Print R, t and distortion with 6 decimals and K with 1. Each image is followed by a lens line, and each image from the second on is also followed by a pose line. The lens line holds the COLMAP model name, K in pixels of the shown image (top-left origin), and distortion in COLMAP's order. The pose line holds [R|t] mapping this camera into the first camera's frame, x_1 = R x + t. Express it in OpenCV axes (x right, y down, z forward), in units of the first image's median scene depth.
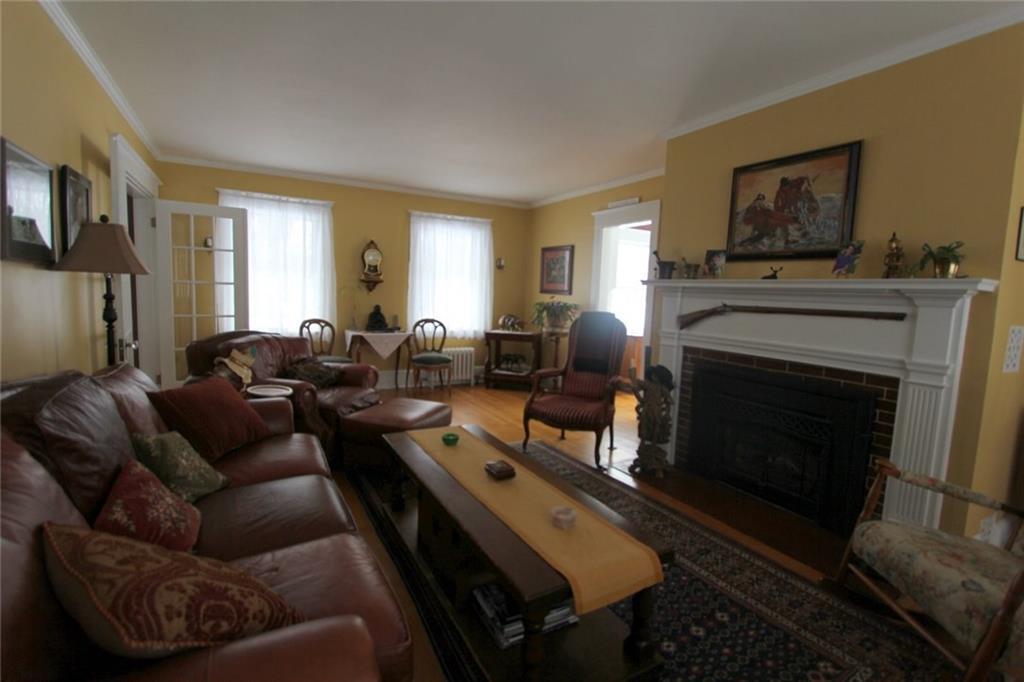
lens RADIAL K [[481.8, 0, 512.0], [0, 481.8, 341.0], [0, 0, 1]] dist [0.000379, -0.000036]
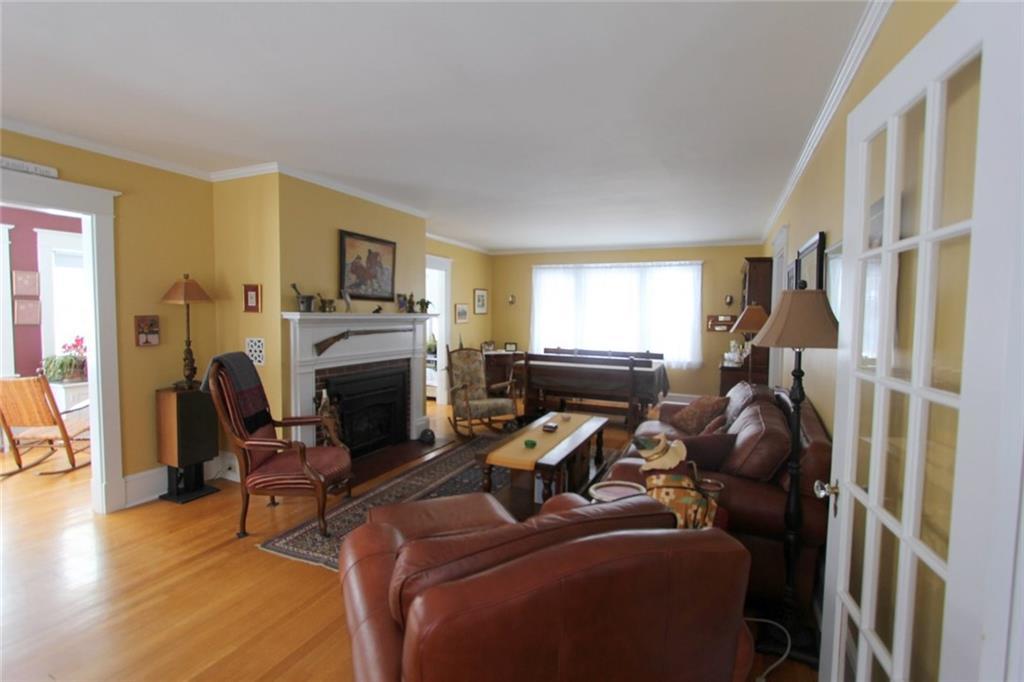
lens RADIAL K [[481.8, 0, 512.0], [0, 481.8, 341.0], [0, 0, 1]] dist [0.000379, -0.000036]
pose [[-0.598754, -0.093552, 0.795450, -0.991791], [0.045715, 0.987544, 0.150555, -0.249861], [-0.799627, 0.126509, -0.587020, 1.553630]]
